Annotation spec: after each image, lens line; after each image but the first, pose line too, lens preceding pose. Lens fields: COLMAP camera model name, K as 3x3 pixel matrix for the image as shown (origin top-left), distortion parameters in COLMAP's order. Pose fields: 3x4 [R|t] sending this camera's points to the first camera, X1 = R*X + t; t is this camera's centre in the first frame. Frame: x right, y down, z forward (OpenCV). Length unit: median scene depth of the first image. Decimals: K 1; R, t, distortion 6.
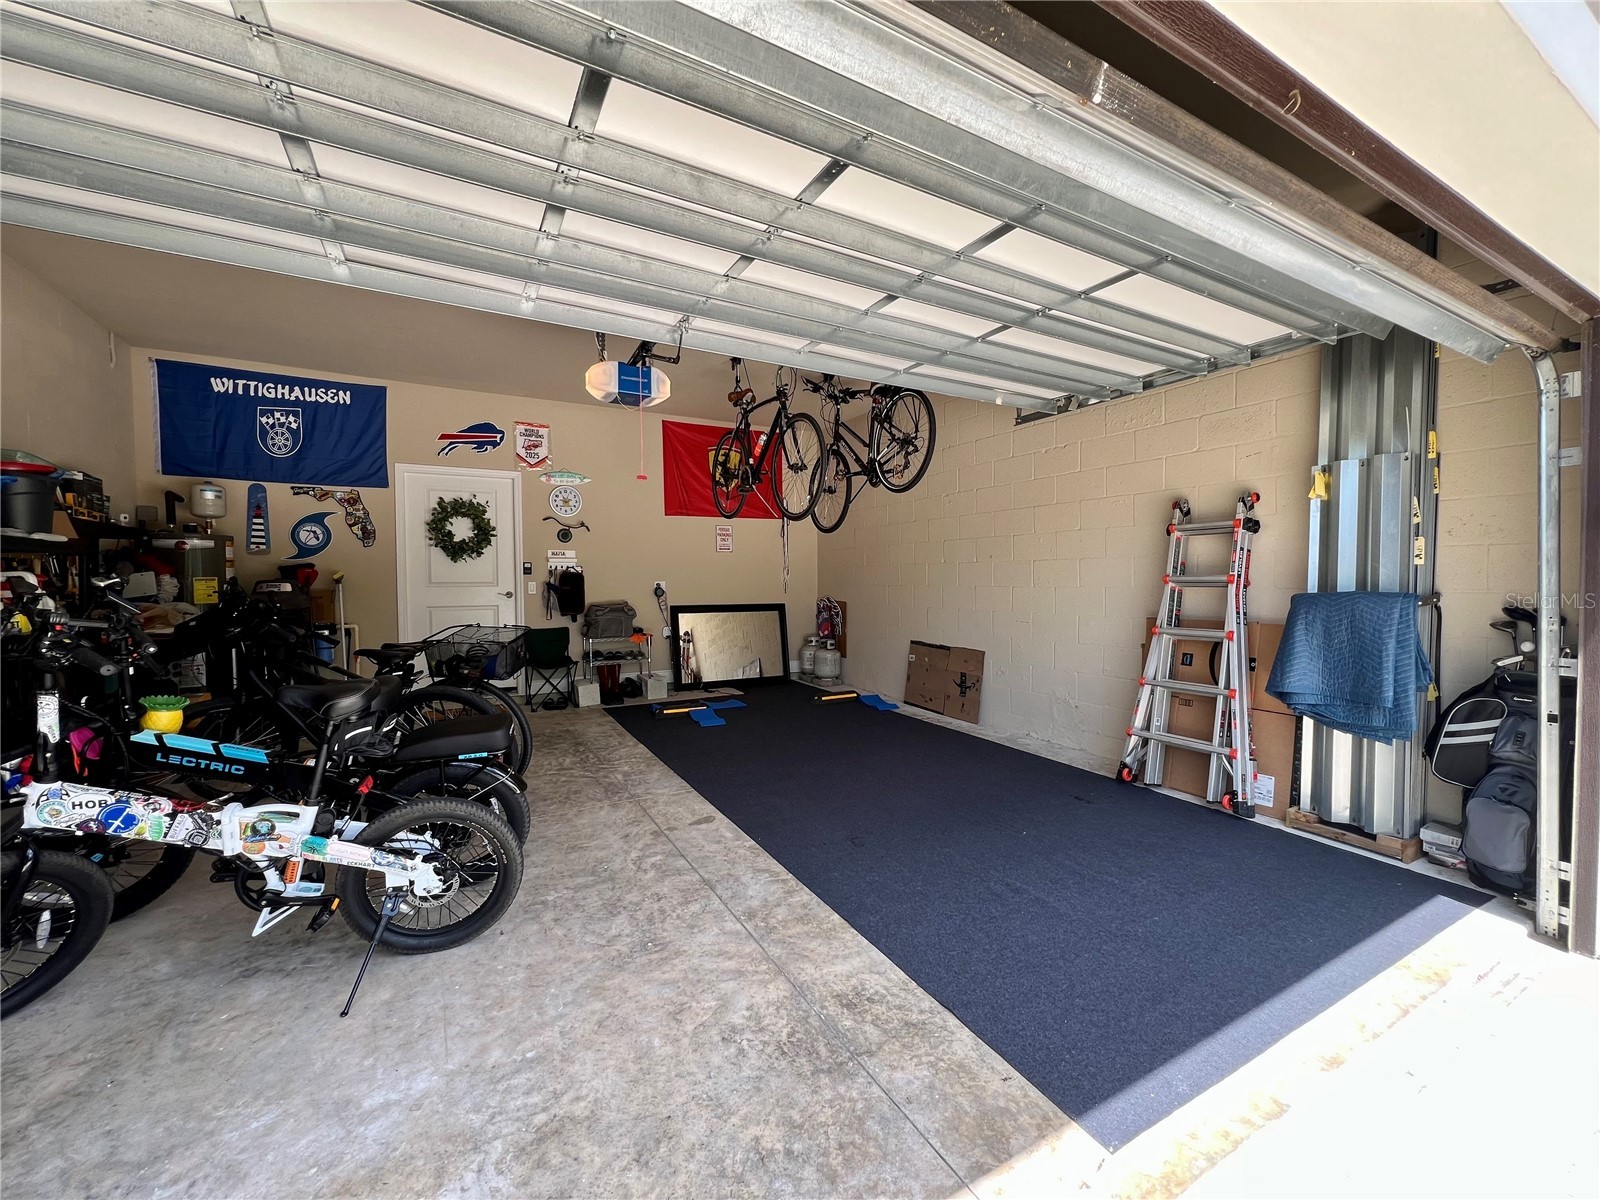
lens RADIAL K [[640.2, 0, 799.6], [0, 640.2, 597.7], [0, 0, 1]] dist [-0.000654, 0.000571]
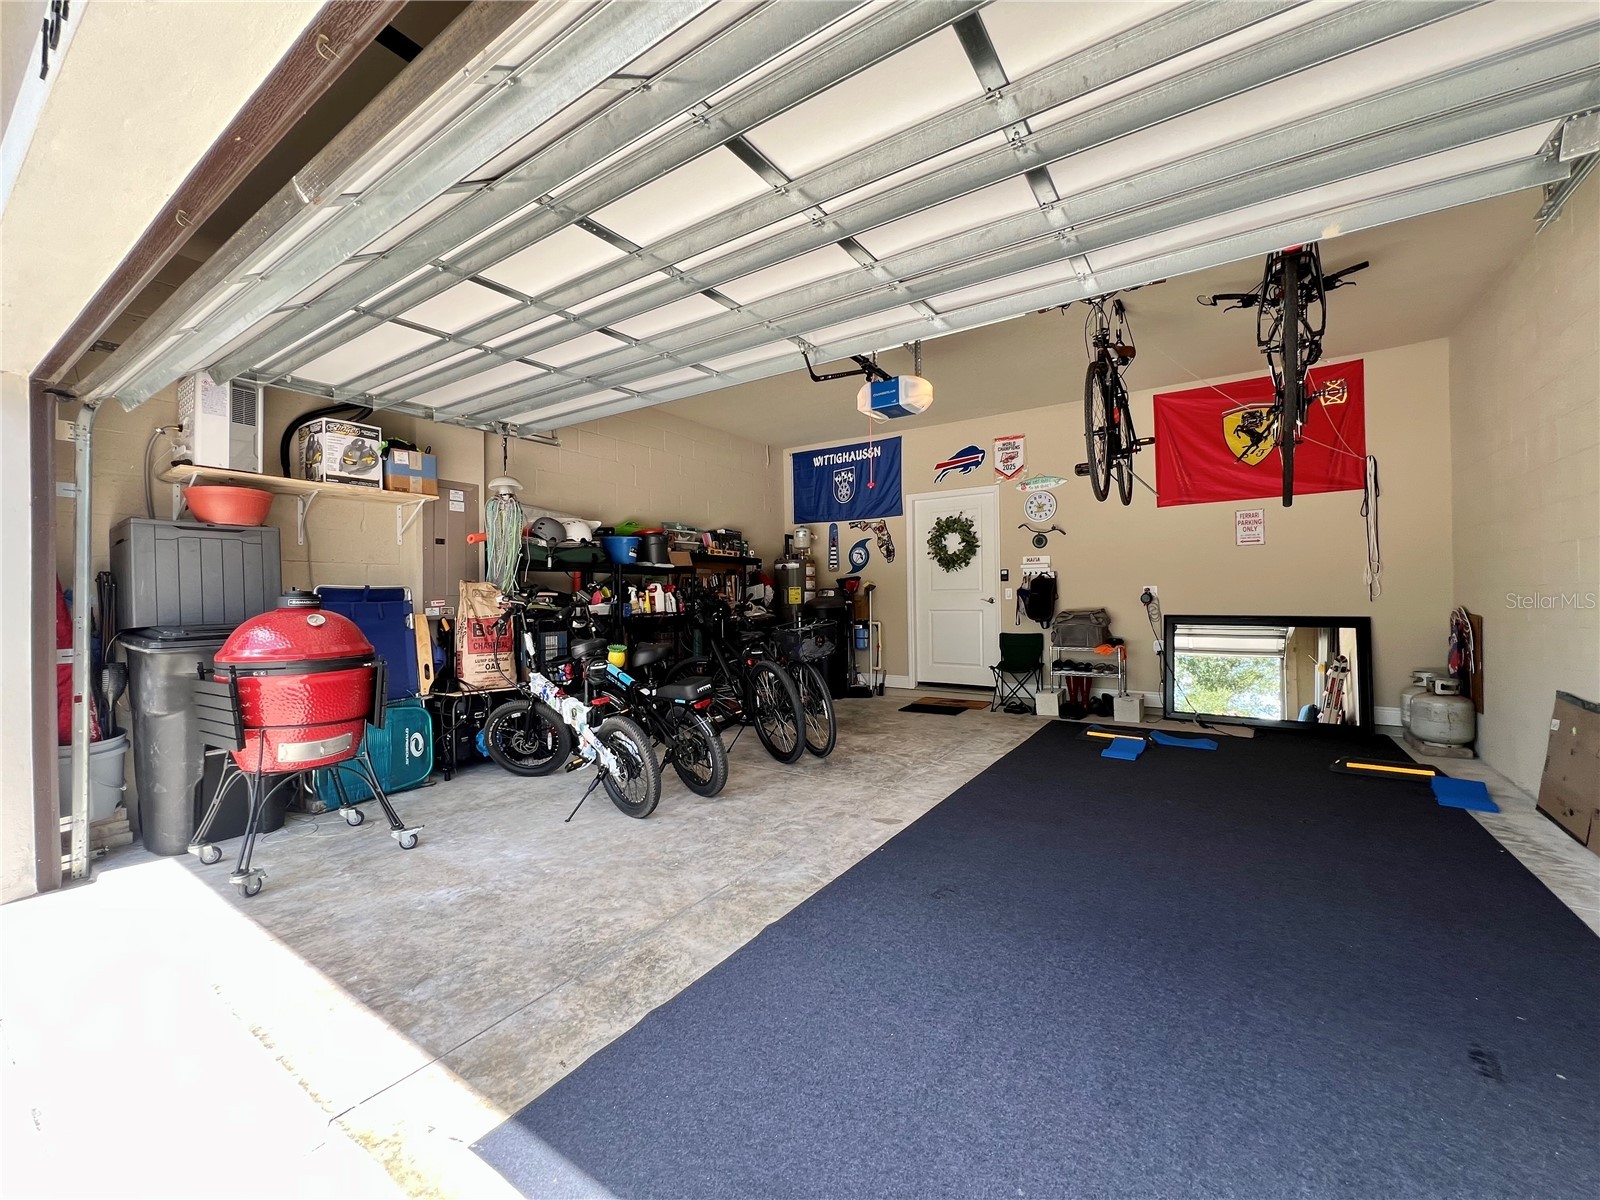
lens RADIAL K [[640.2, 0, 797.9], [0, 640.2, 596.9], [0, 0, 1]] dist [-0.000654, 0.000571]
pose [[0.454475, -0.002388, -0.890756, 0.513022], [-0.018365, 0.999759, -0.012051, 0.012204], [0.890570, 0.021836, 0.454322, 0.320051]]
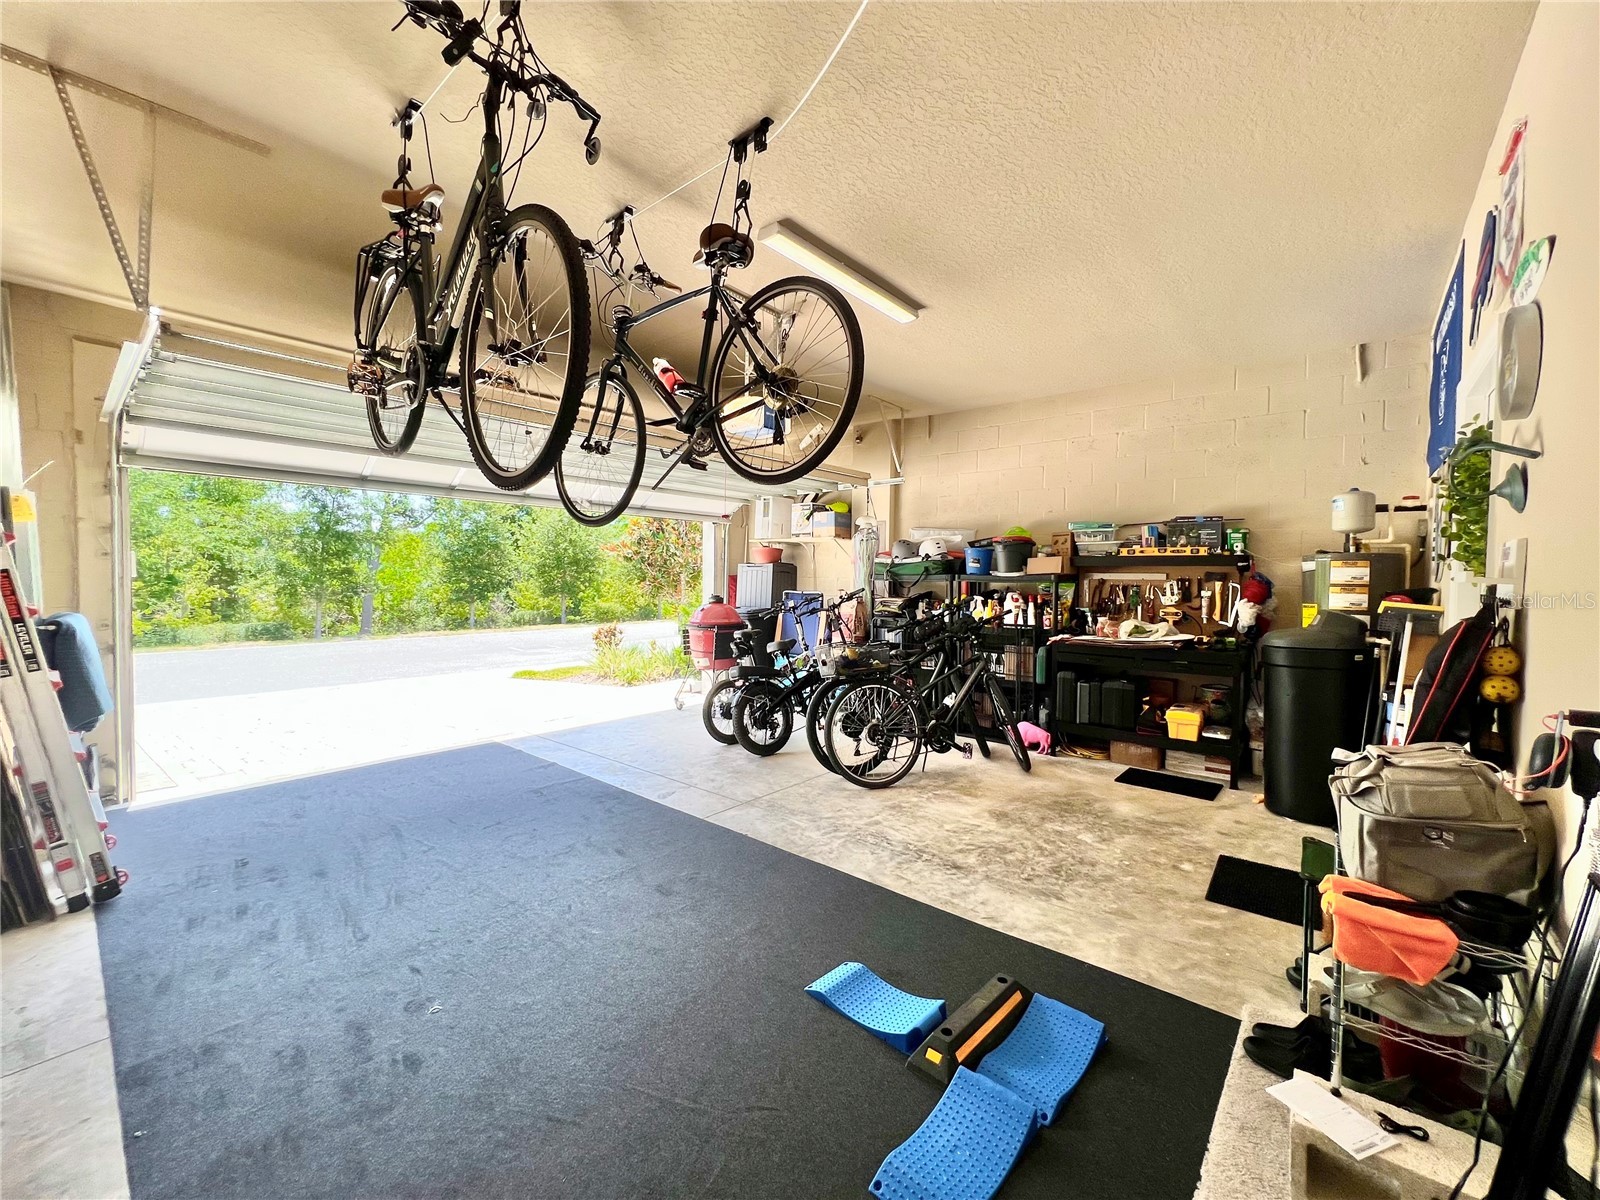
lens RADIAL K [[639.1, 0, 801.9], [0, 639.1, 594.8], [0, 0, 1]] dist [-0.000034, -0.000002]
pose [[-0.936406, 0.003847, -0.350897, 0.028767], [-0.016048, 0.998424, 0.053771, -0.085885], [0.350551, 0.055983, -0.934869, 1.708203]]
